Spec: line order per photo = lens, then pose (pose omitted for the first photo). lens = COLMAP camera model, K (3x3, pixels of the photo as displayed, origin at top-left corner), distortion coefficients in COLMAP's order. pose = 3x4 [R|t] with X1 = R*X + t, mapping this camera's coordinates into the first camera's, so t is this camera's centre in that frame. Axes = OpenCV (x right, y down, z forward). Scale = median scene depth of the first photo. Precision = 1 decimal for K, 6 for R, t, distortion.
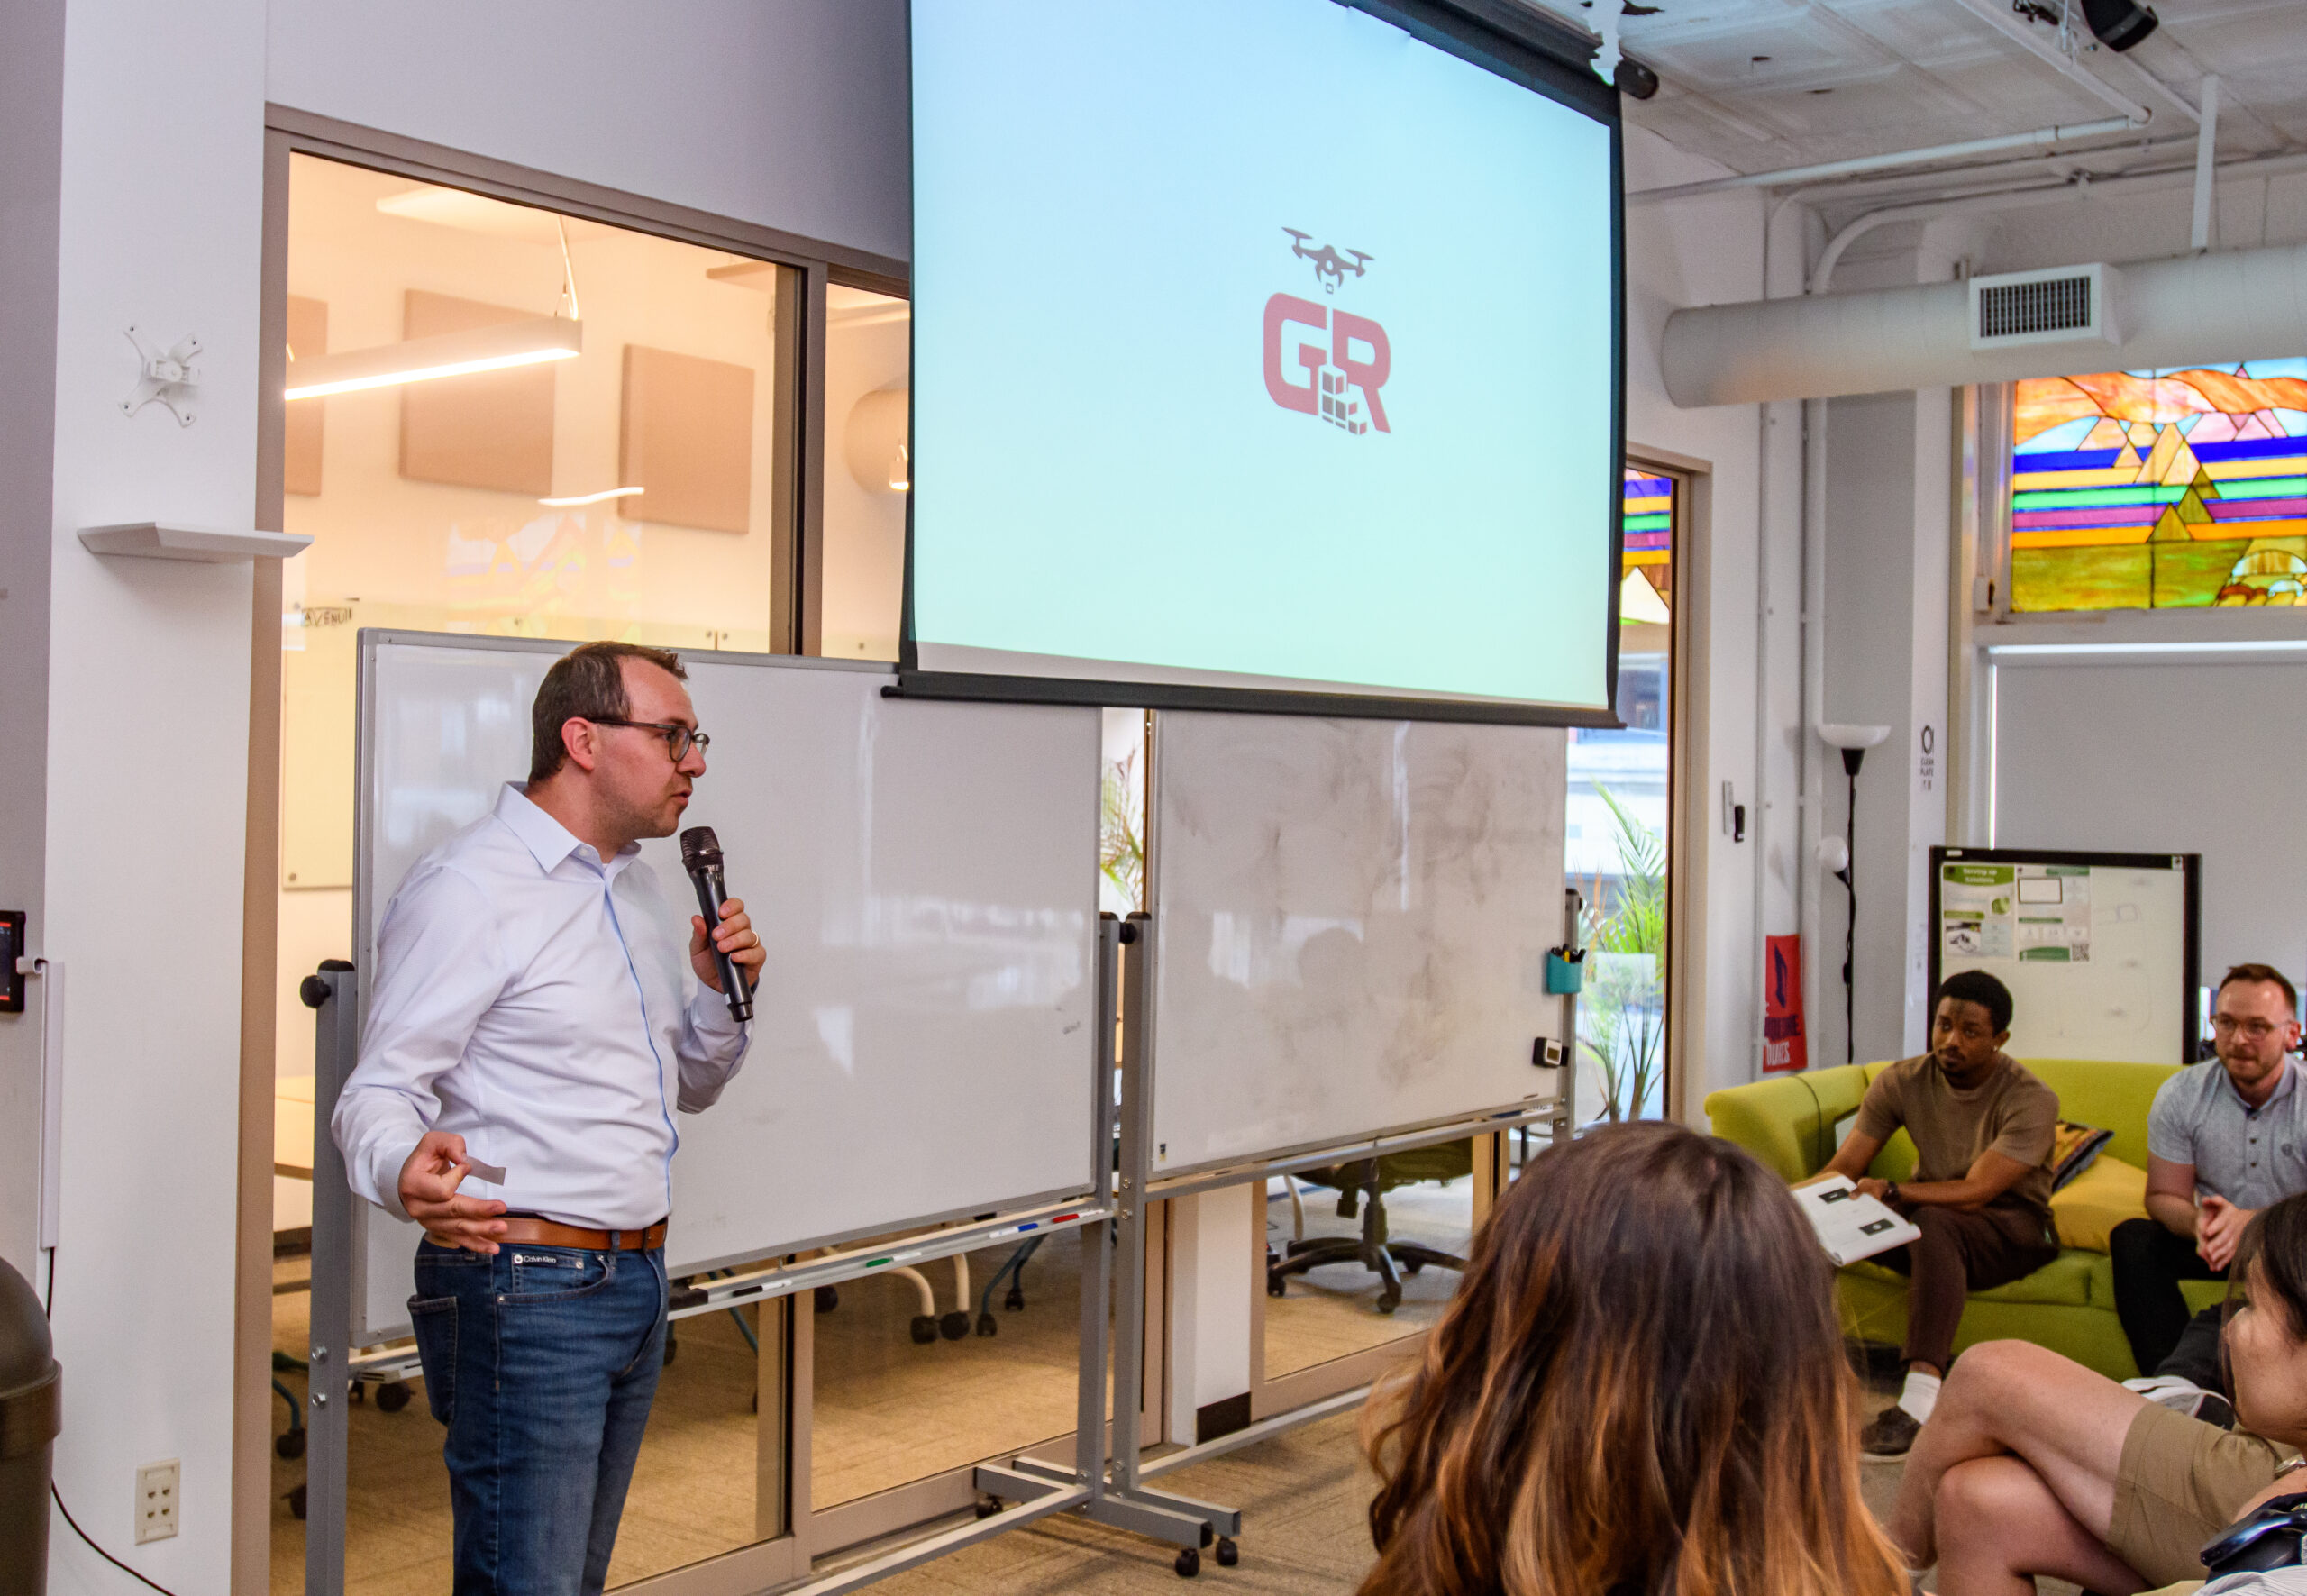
lens RADIAL K [[2502.9, 0, 1007.7], [0, 2502.9, 761.3], [0, 0, 1]] dist [-0.028971, -0.018452]
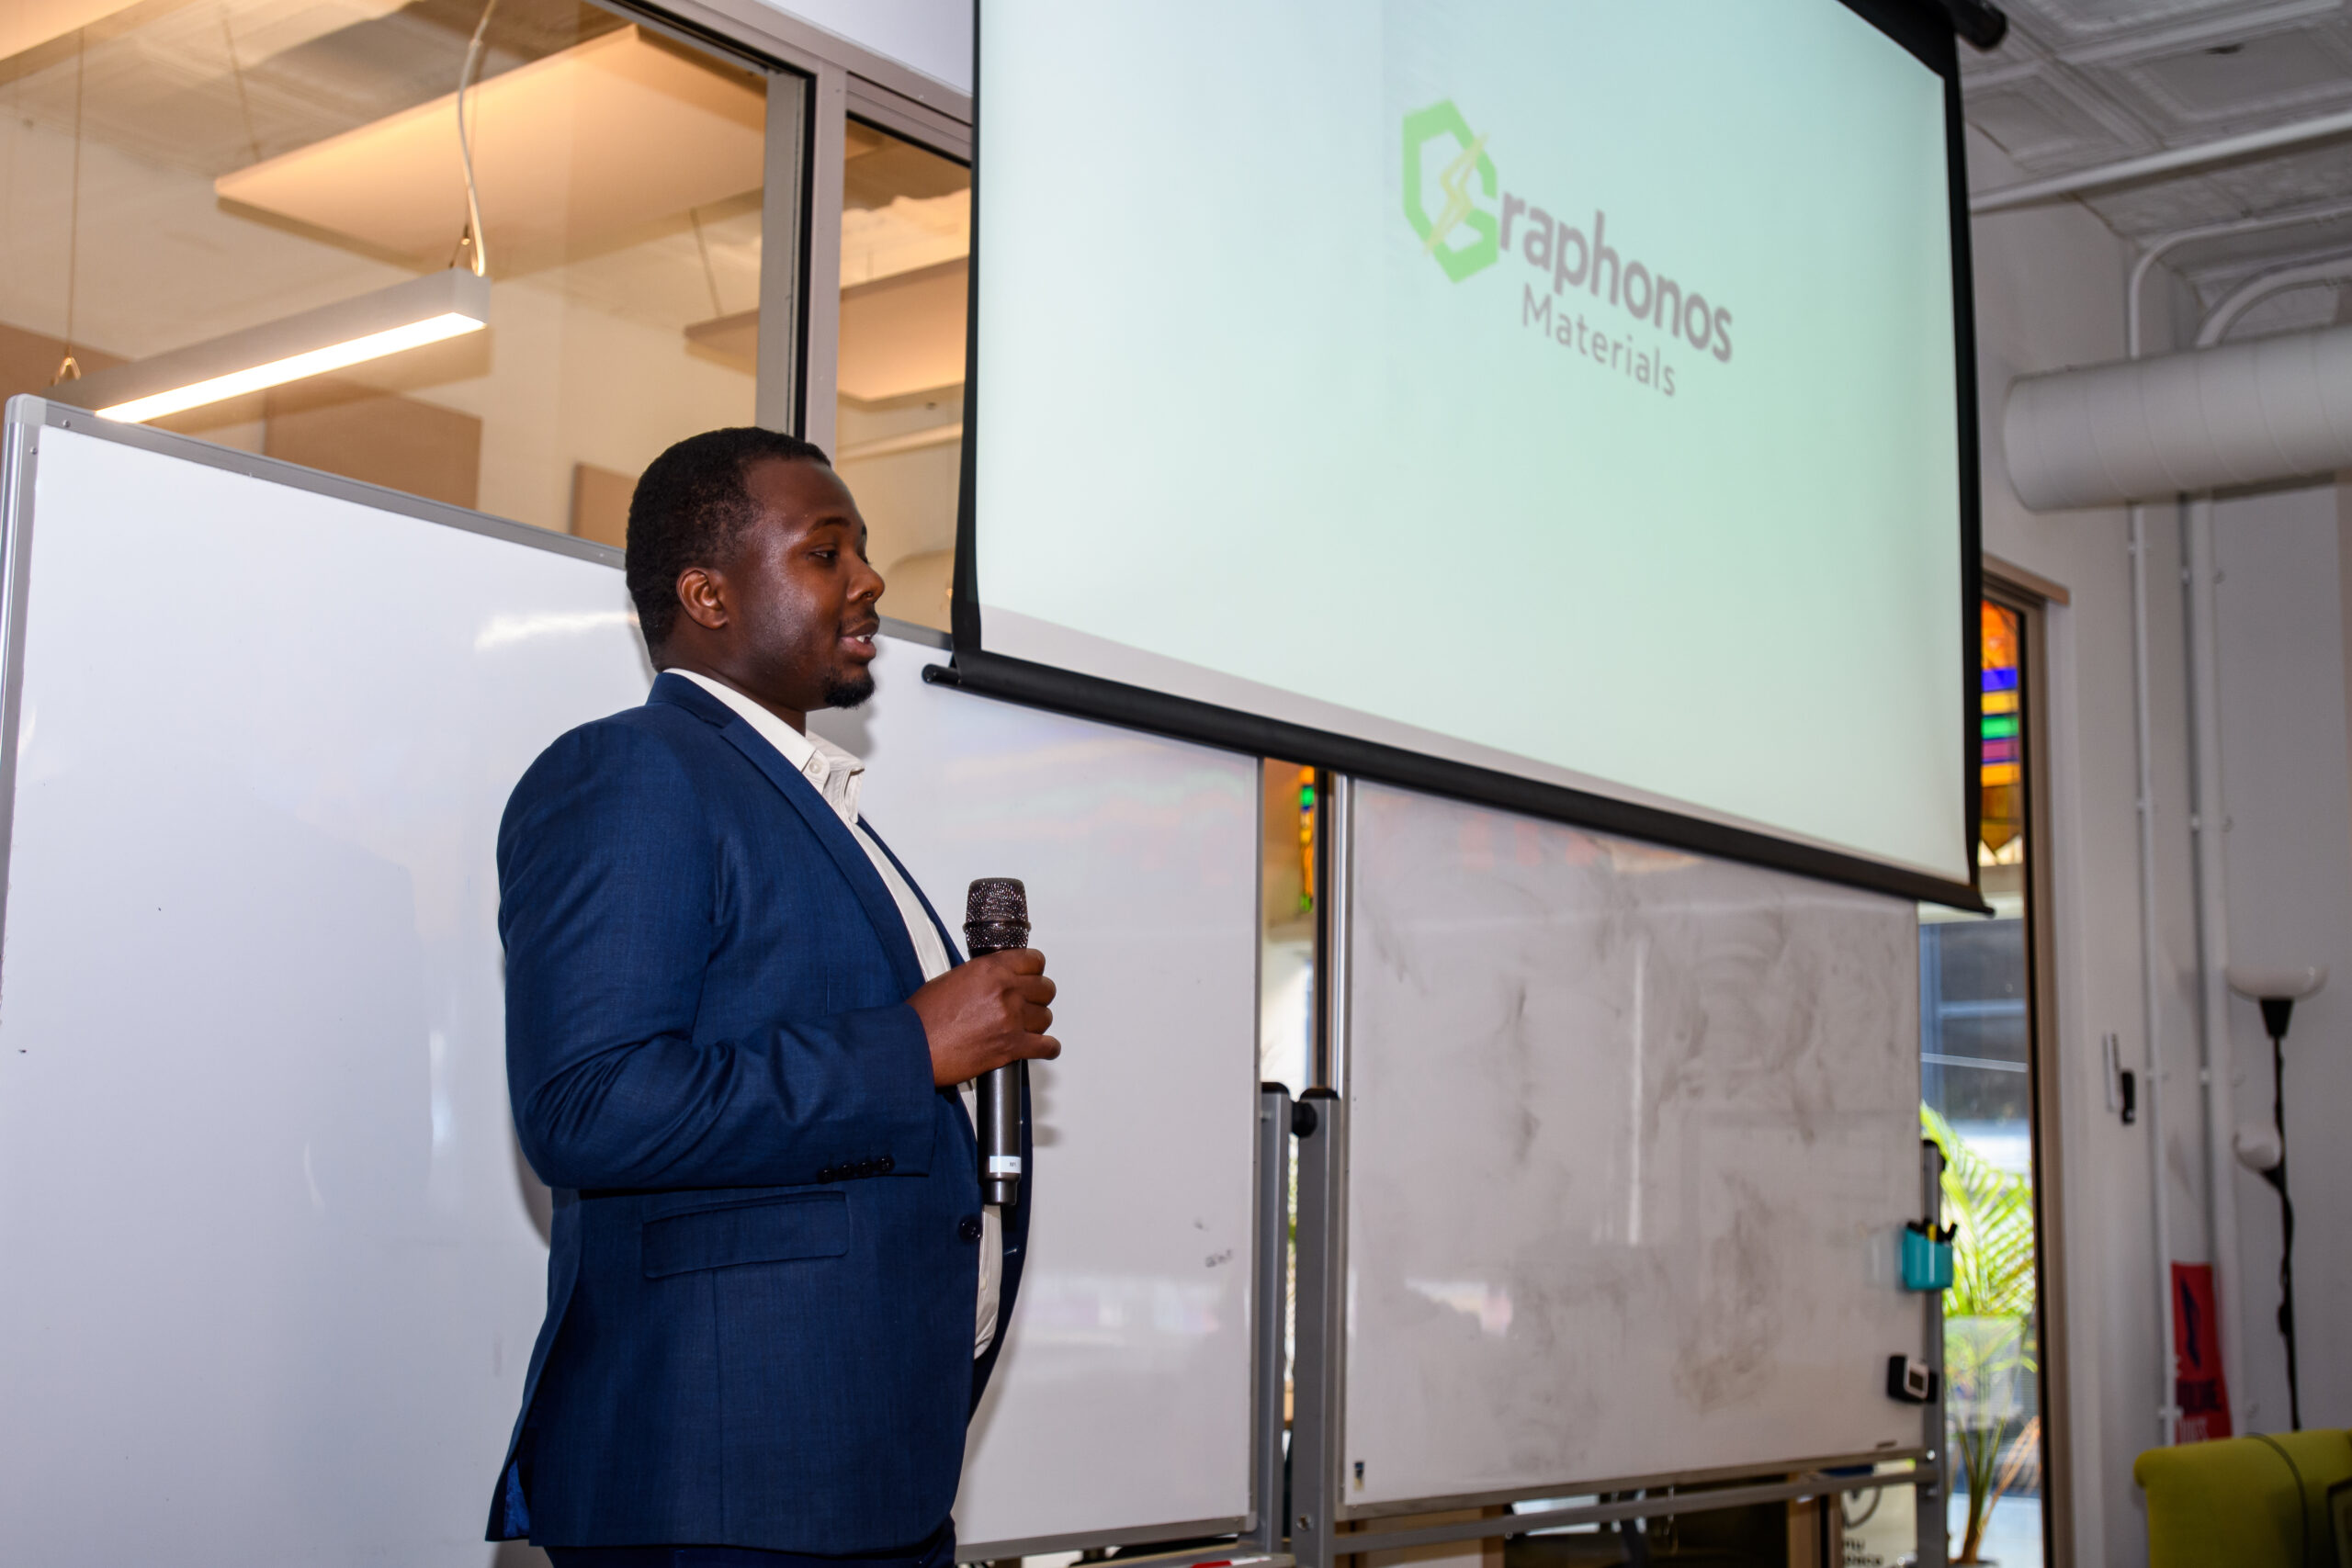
lens RADIAL K [[3068.0, 0, 1176.0], [0, 3068.0, 784.0], [0, 0, 1]] dist [0.006113, 0.031185]
pose [[0.999358, 0.004731, 0.035512, -0.009978], [0.000322, 0.990015, -0.140960, 0.073624], [-0.035824, 0.140881, 0.989378, 0.167094]]
